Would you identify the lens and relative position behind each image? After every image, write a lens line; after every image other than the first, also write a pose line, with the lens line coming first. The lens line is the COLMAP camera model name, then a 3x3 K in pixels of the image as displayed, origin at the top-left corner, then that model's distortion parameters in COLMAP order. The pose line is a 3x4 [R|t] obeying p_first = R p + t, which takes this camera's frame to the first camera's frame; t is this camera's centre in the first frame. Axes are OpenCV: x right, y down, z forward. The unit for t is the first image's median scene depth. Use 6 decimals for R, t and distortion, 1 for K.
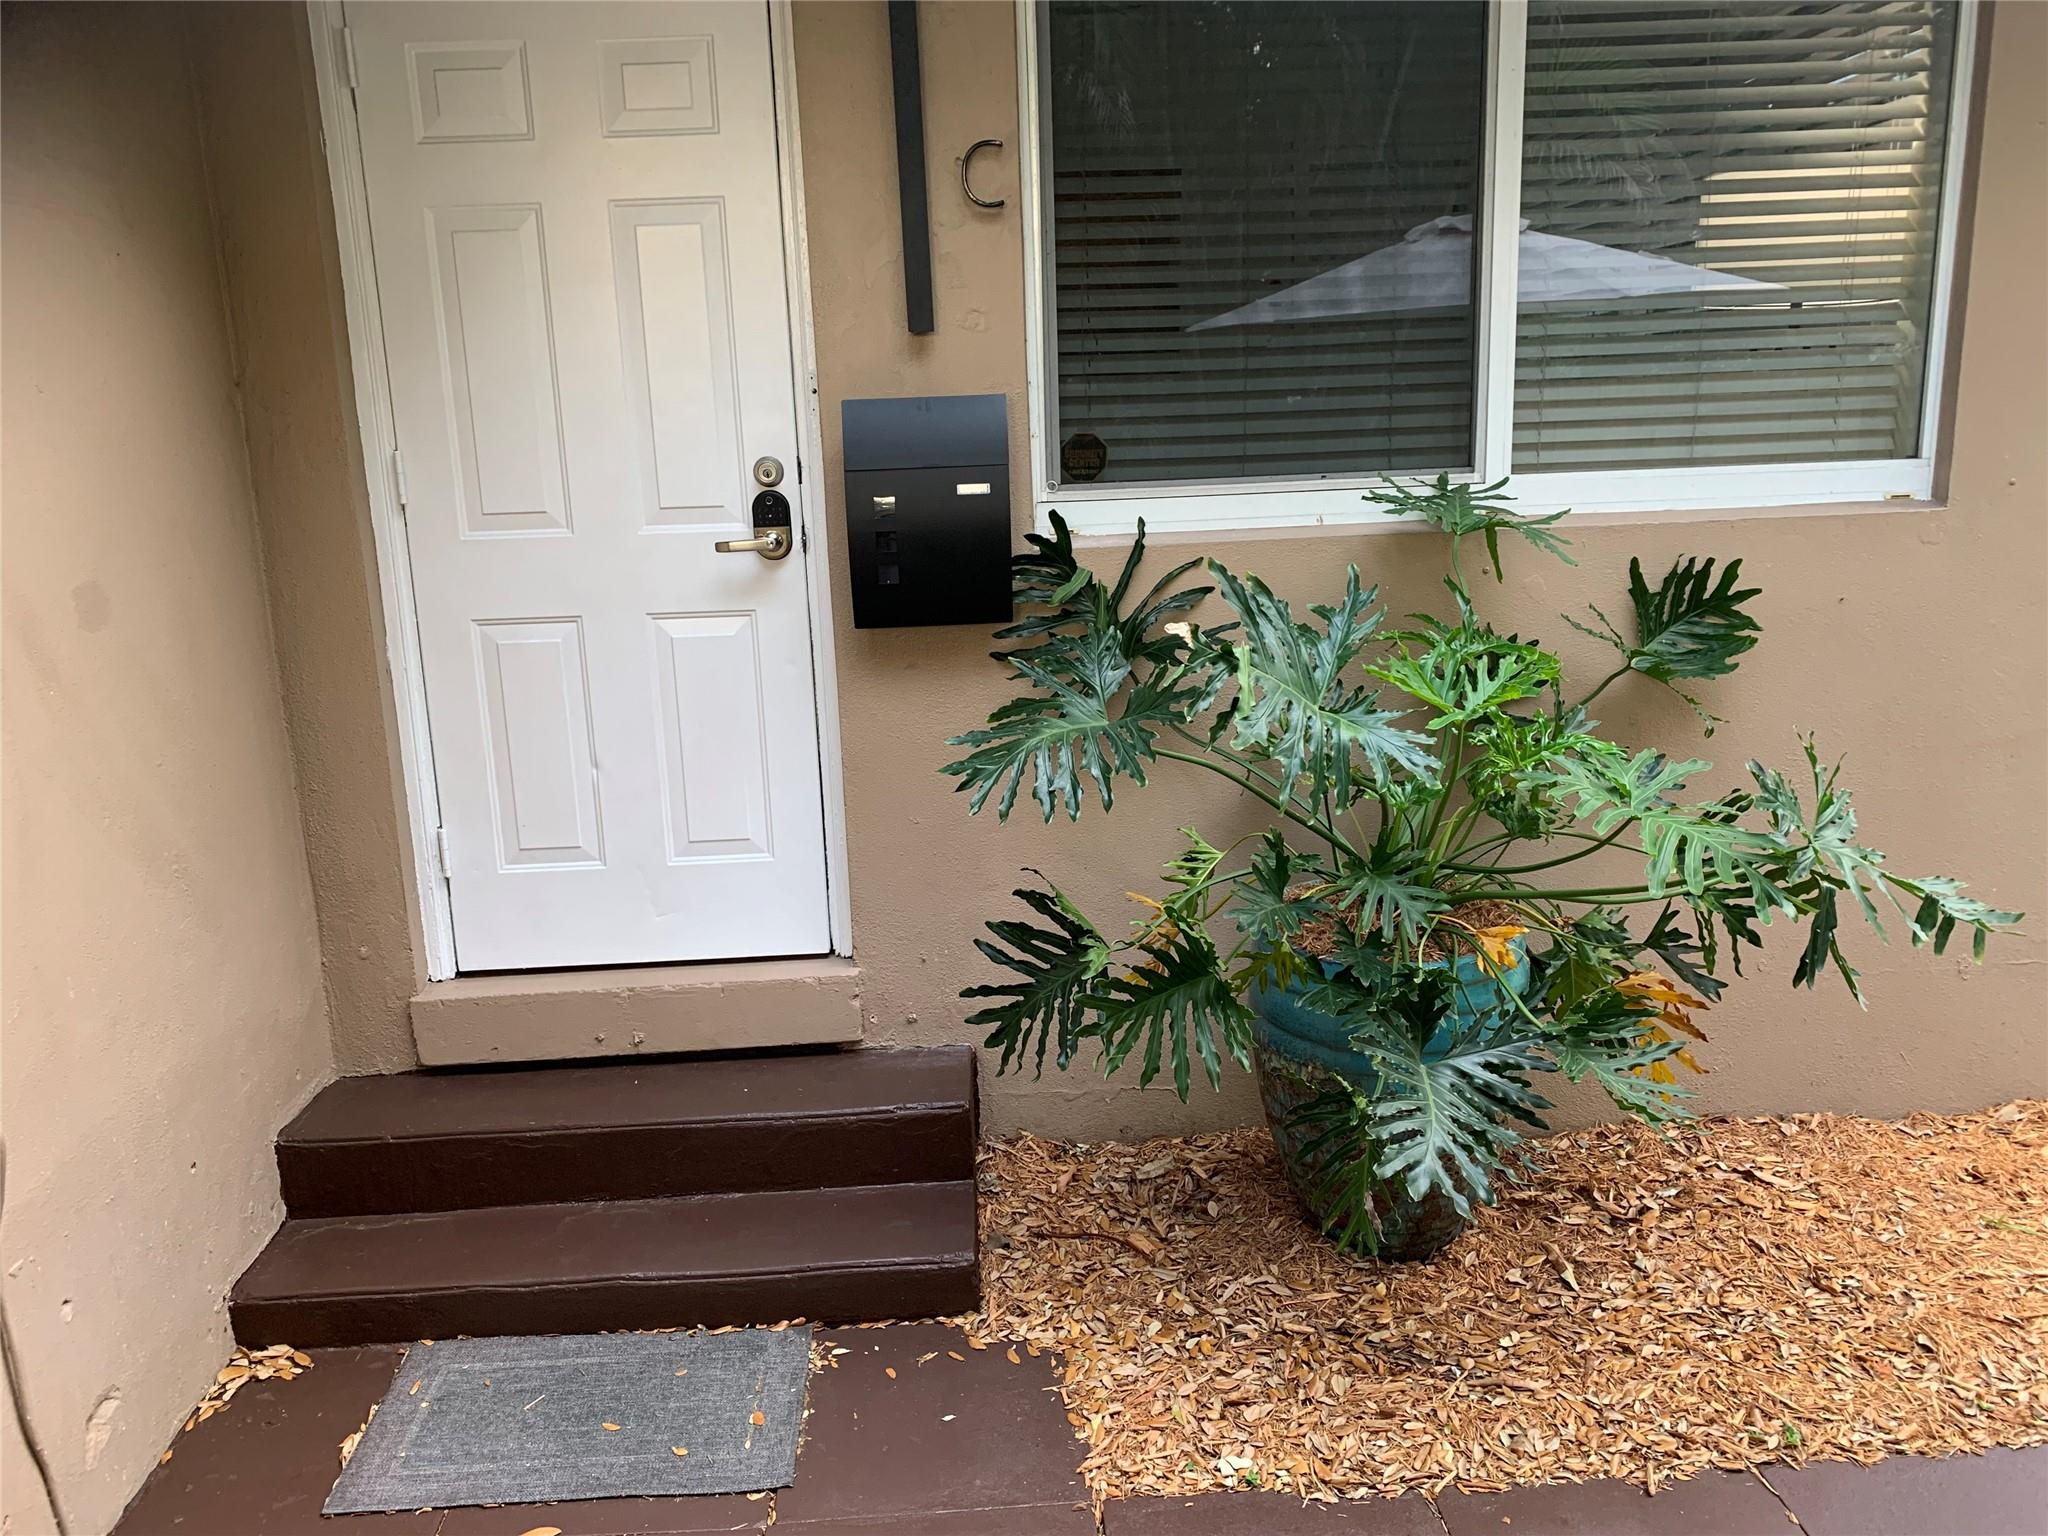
lens RADIAL K [[1529.6, 0, 1019.7], [0, 1529.6, 753.9], [0, 0, 1]] dist [0.088567, -0.122473]
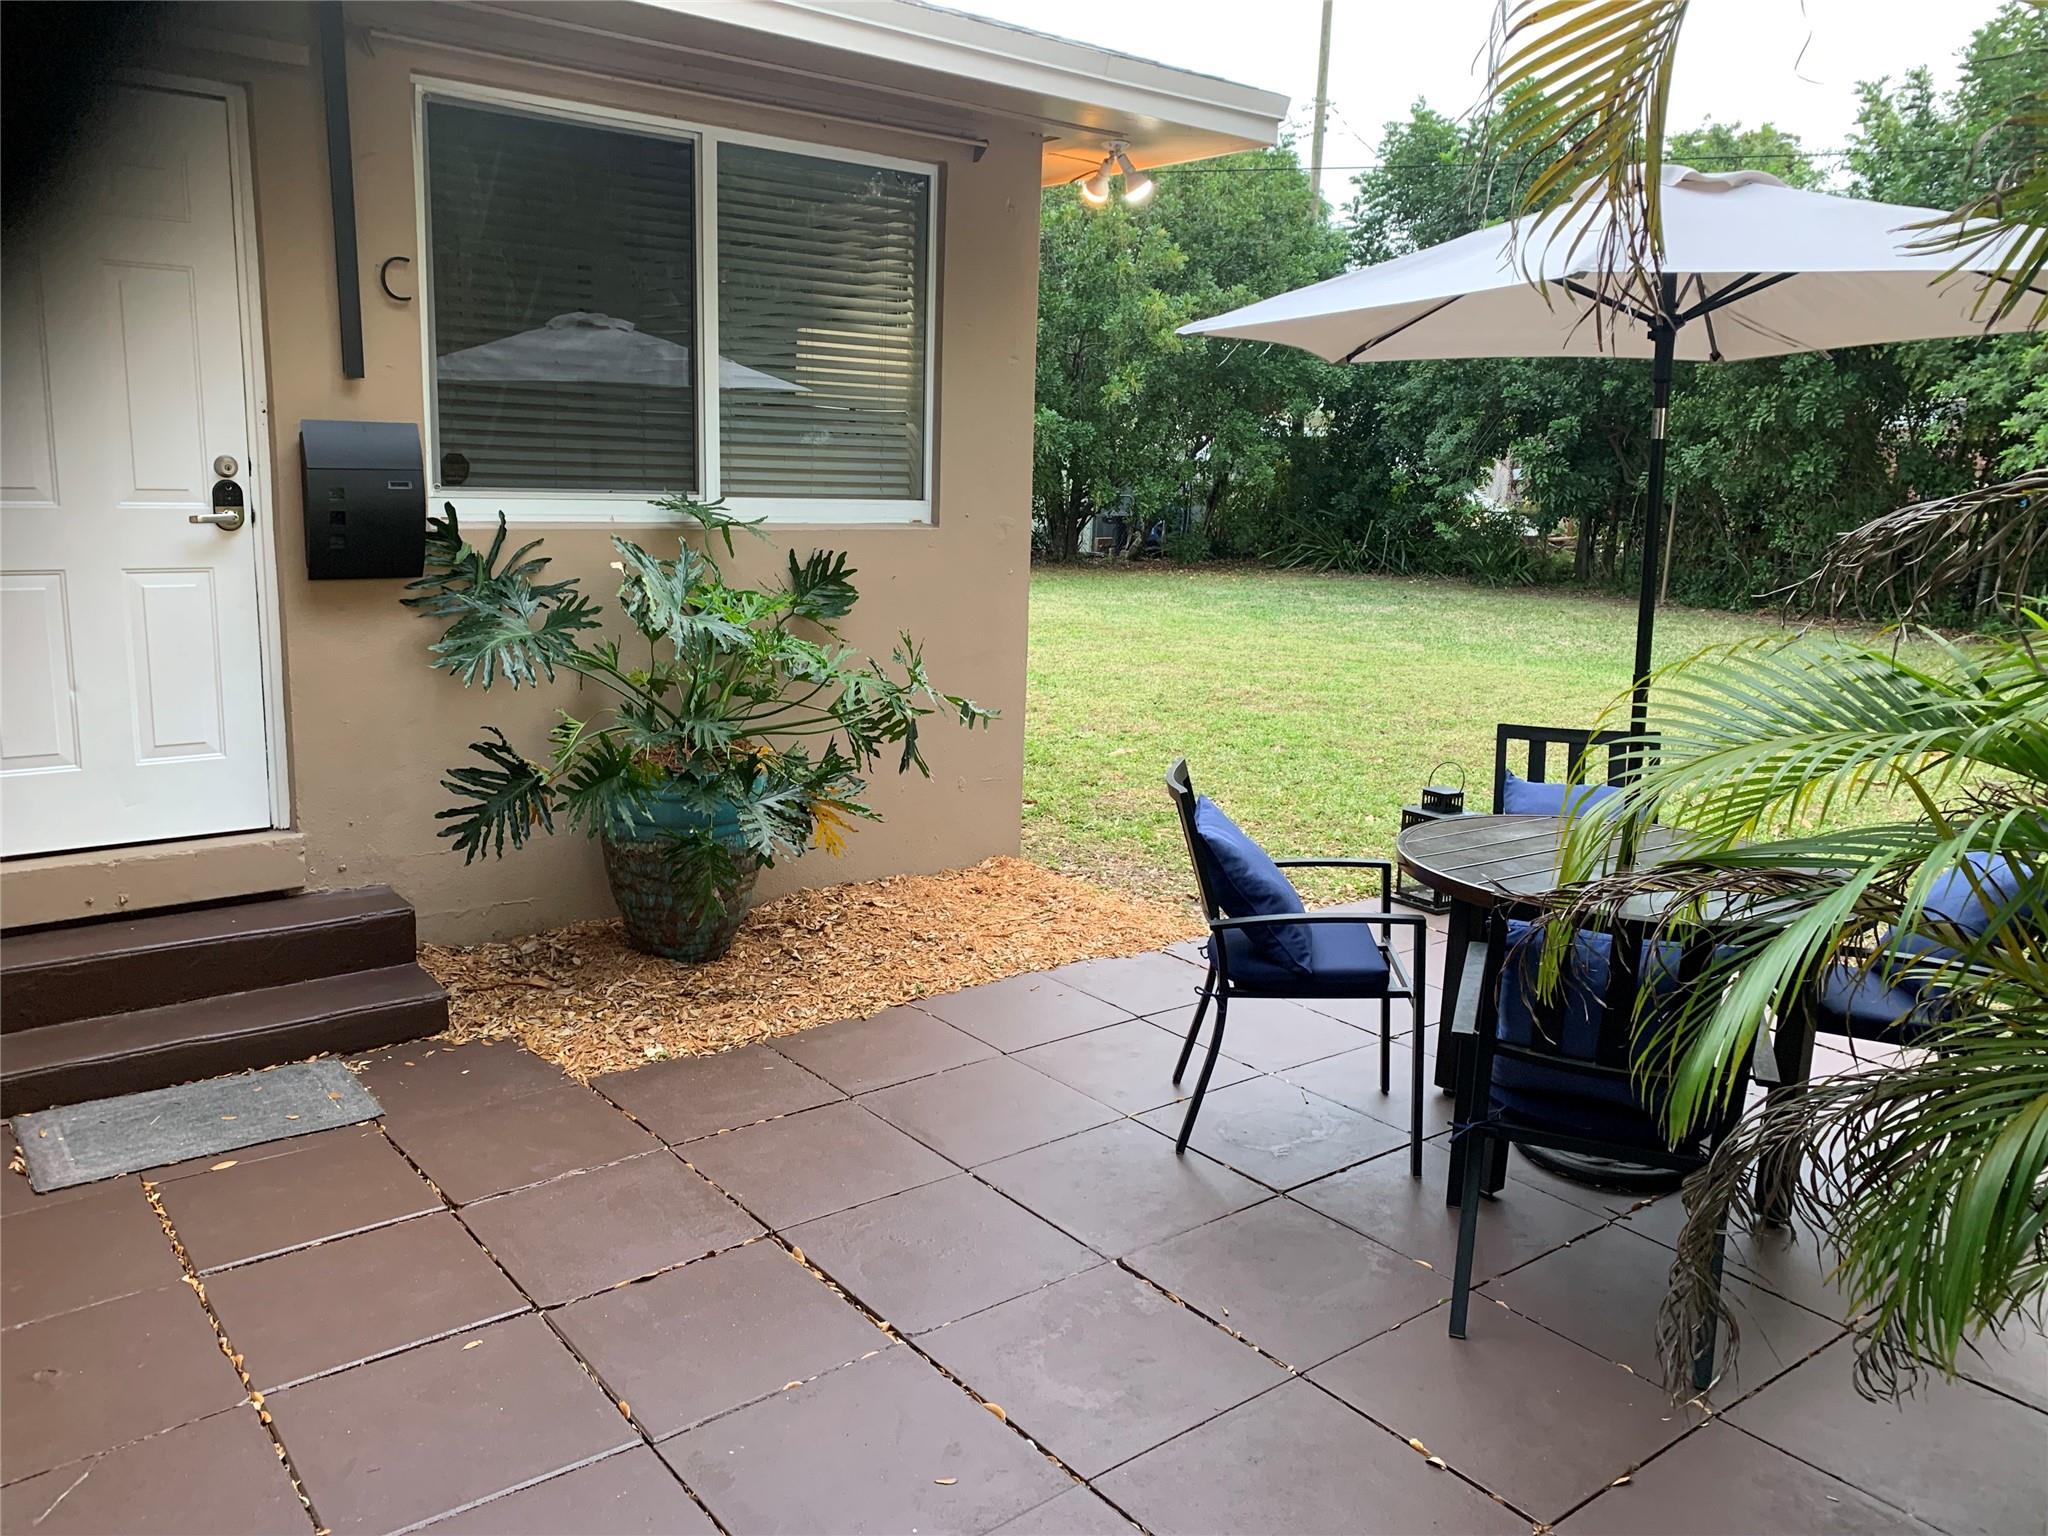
lens RADIAL K [[1558.7, 0, 1024.0], [0, 1558.7, 768.0], [0, 0, 1]] dist [0.037180, -0.089857]
pose [[0.800550, -0.053372, 0.596884, -0.447302], [0.068994, 0.997611, -0.003332, 0.140287], [-0.595281, 0.043849, 0.802320, -0.535704]]
